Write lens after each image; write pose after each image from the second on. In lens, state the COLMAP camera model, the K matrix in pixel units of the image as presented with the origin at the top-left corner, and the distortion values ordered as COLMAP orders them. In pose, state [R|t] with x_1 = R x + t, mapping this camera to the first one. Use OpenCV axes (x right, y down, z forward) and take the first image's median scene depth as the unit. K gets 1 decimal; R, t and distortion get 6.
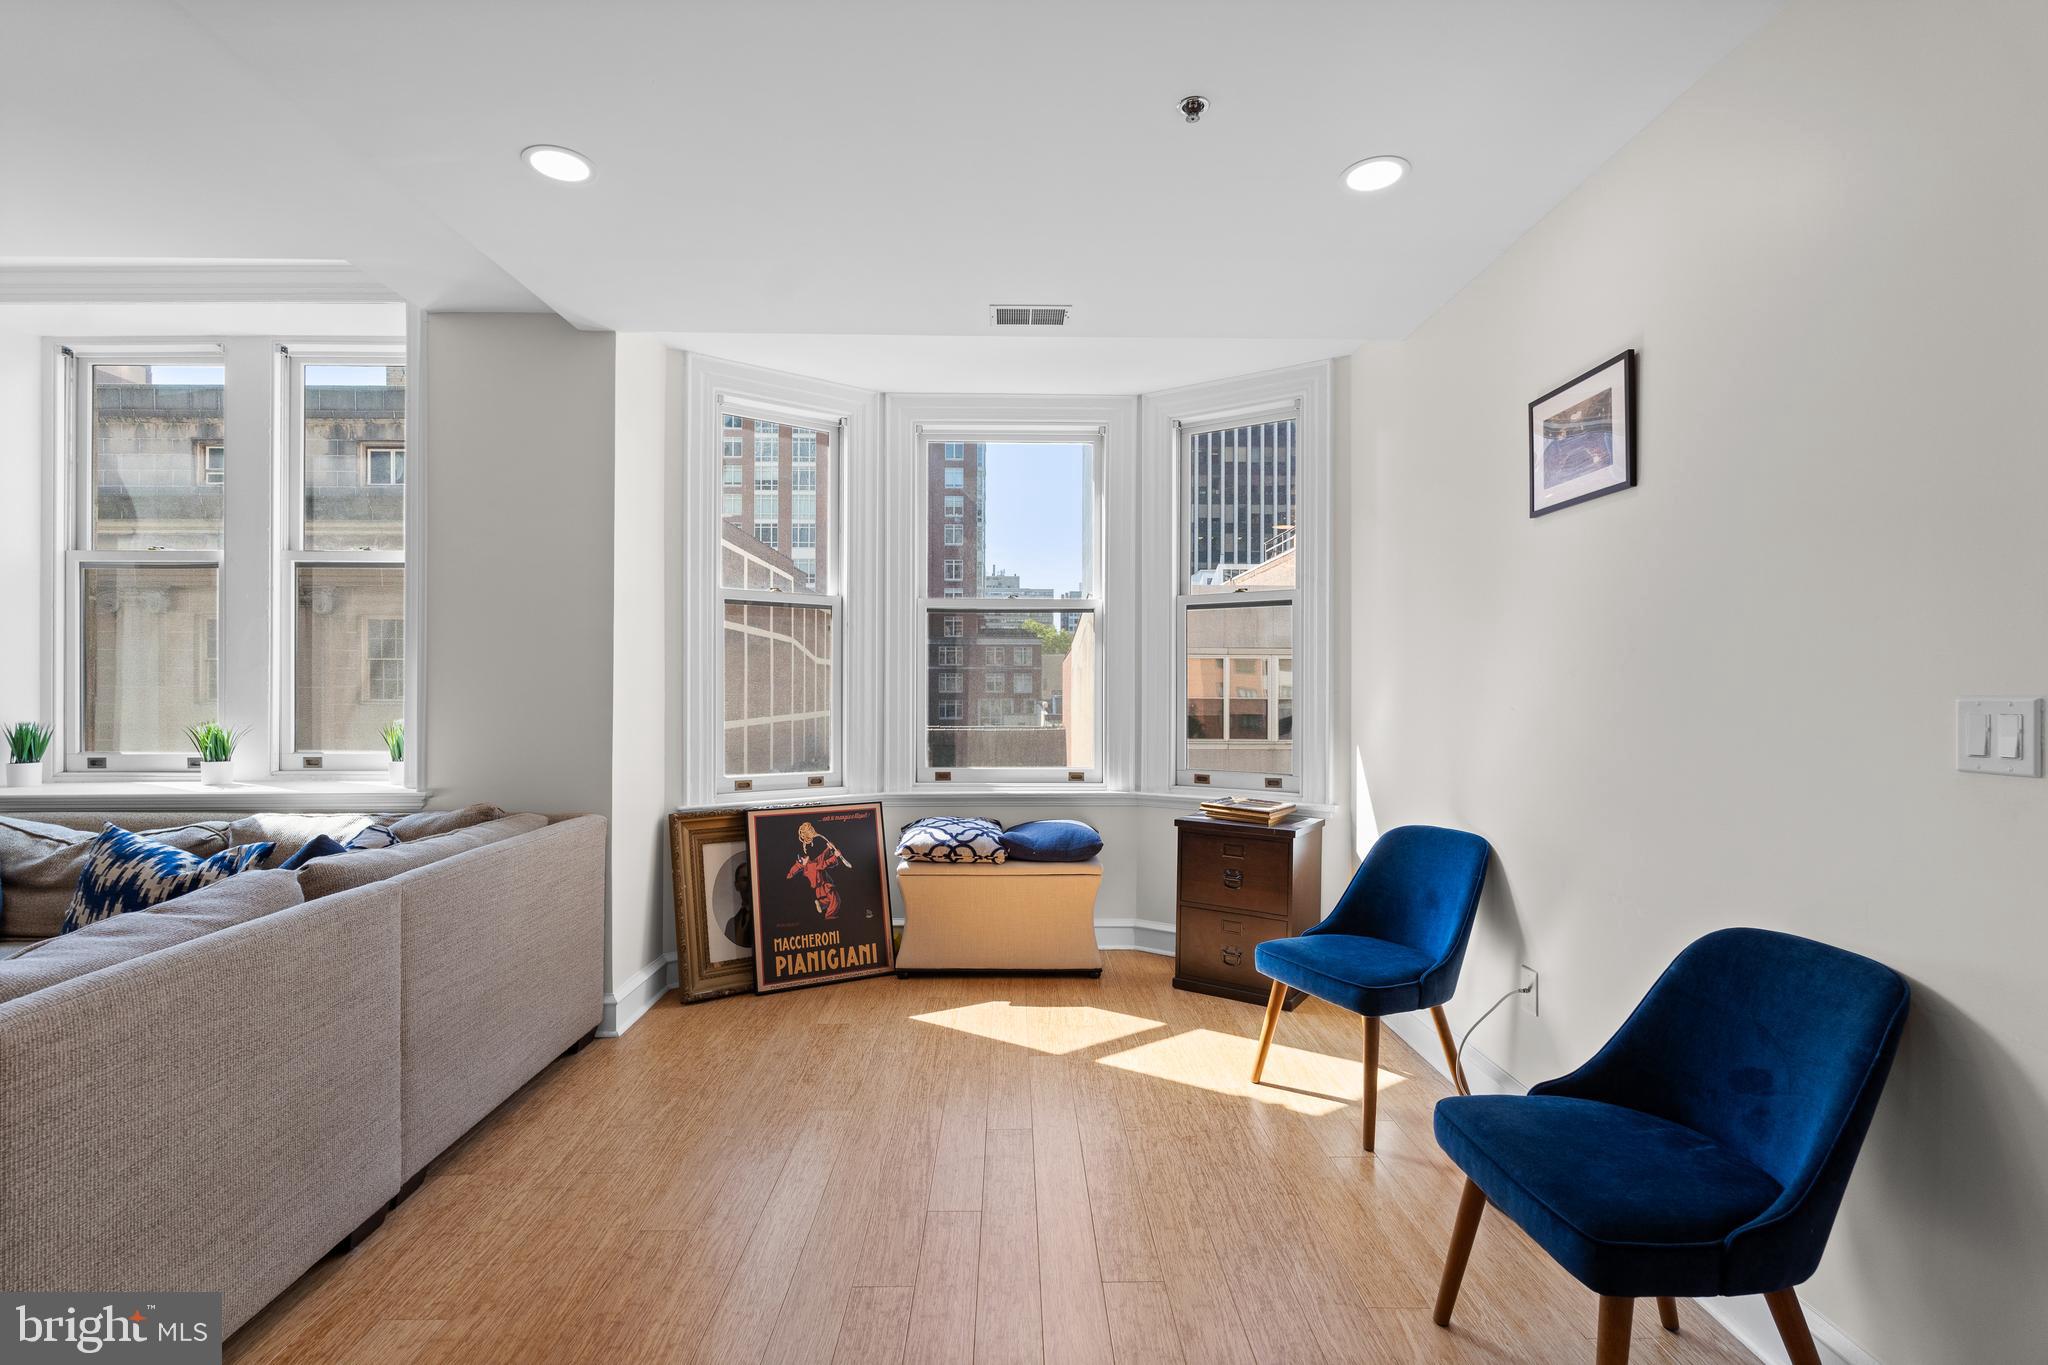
lens RADIAL K [[926.3, 0, 1017.5], [0, 926.3, 686.9], [0, 0, 1]] dist [-0.002479, -0.000230]
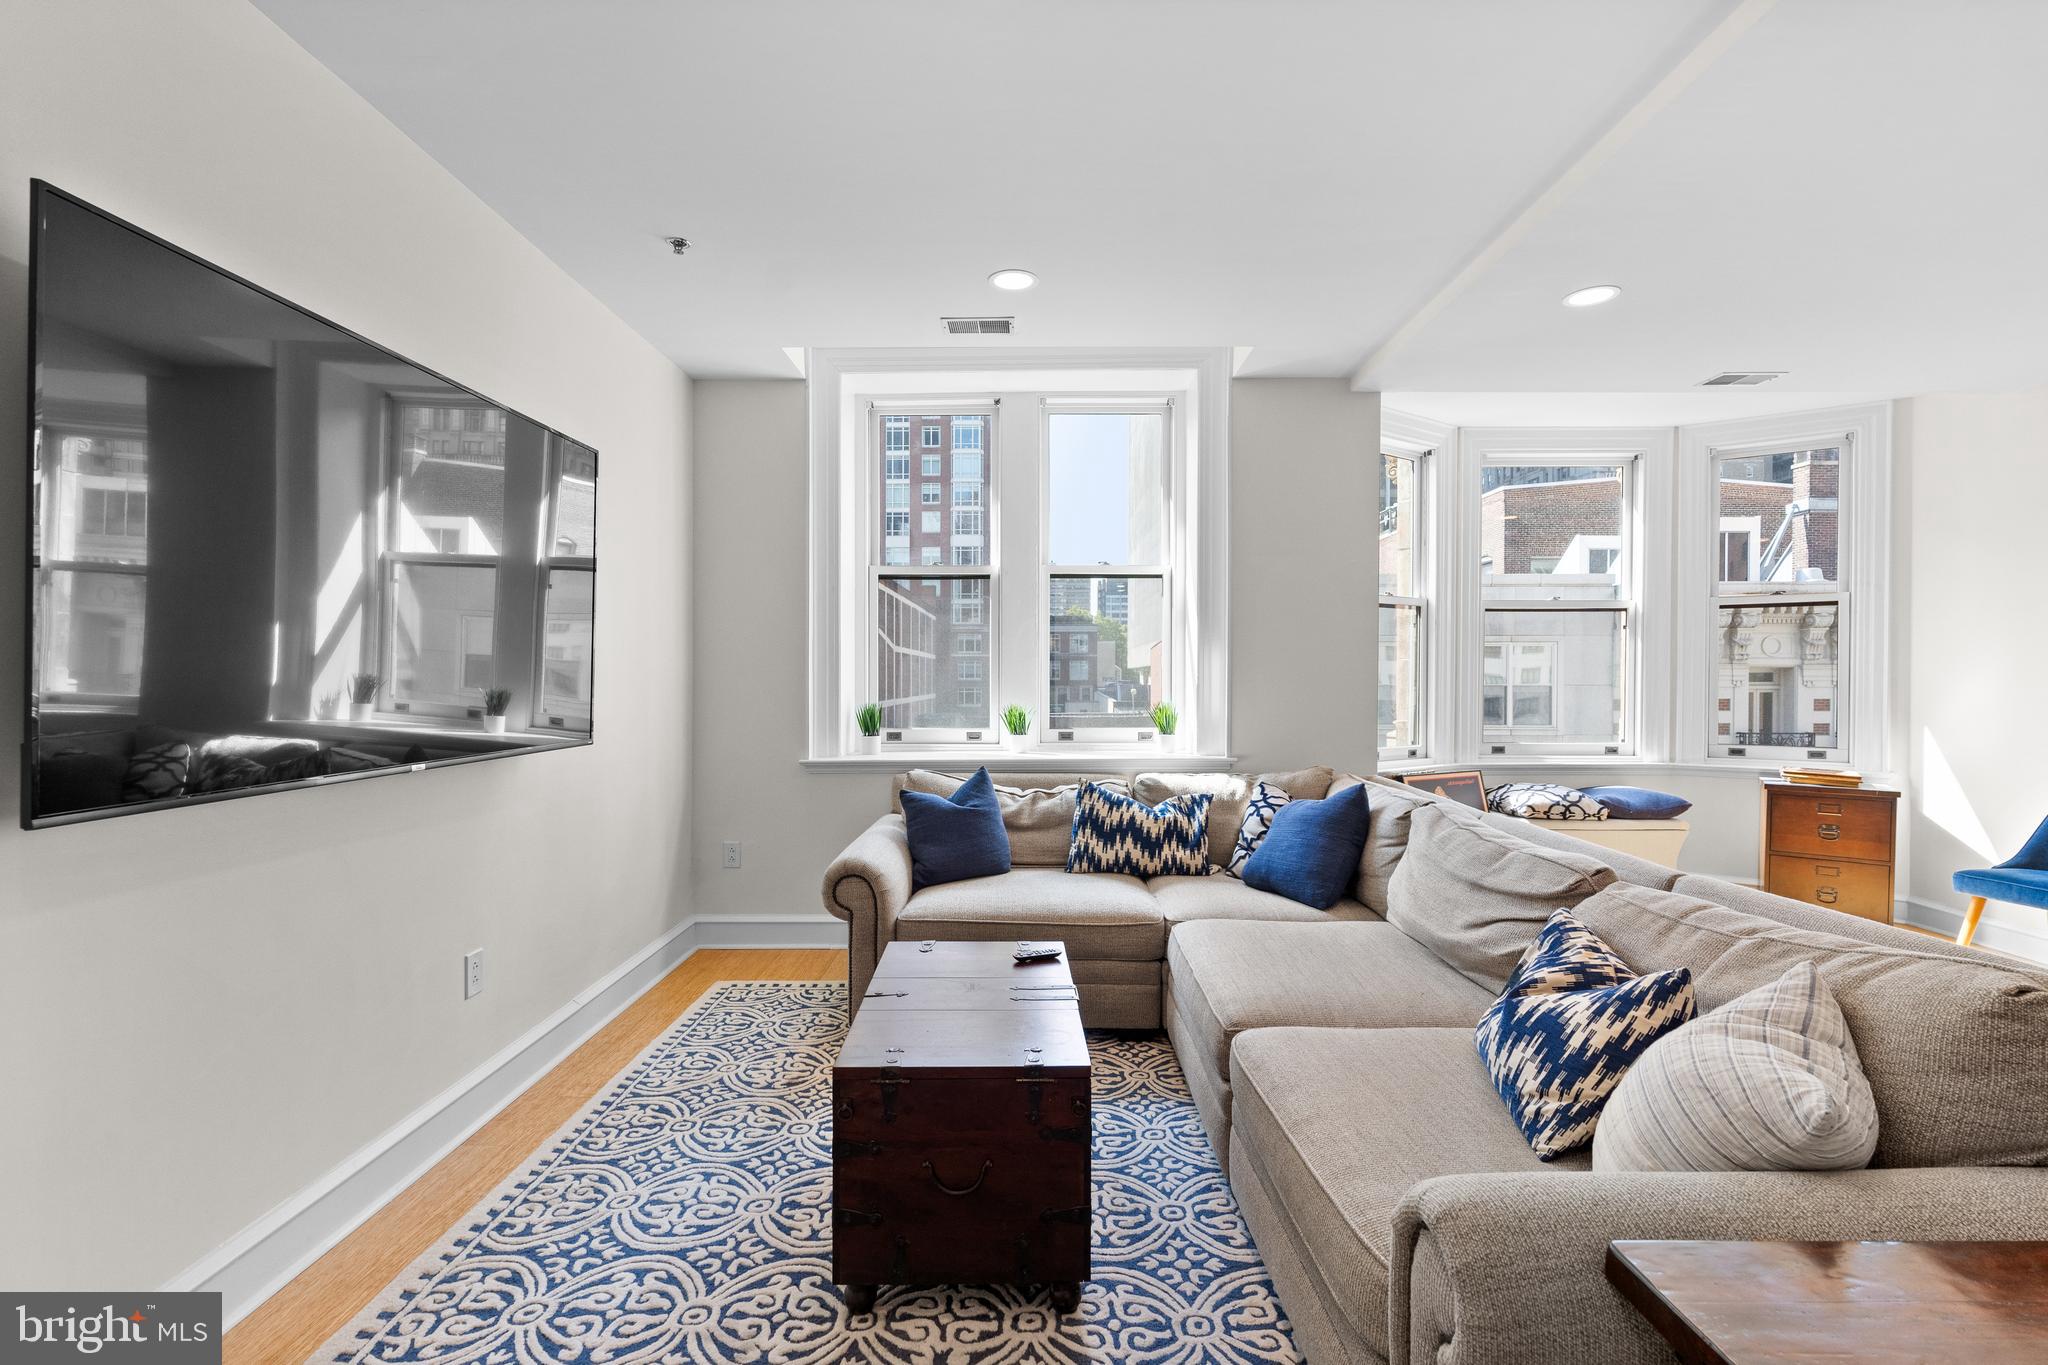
lens RADIAL K [[926.3, 0, 1017.5], [0, 926.3, 686.9], [0, 0, 1]] dist [-0.002479, -0.000230]
pose [[0.999479, -0.000997, -0.032257, -0.749977], [0.001446, 0.999902, 0.013890, -0.002014], [0.032240, -0.013930, 0.999383, -0.235409]]
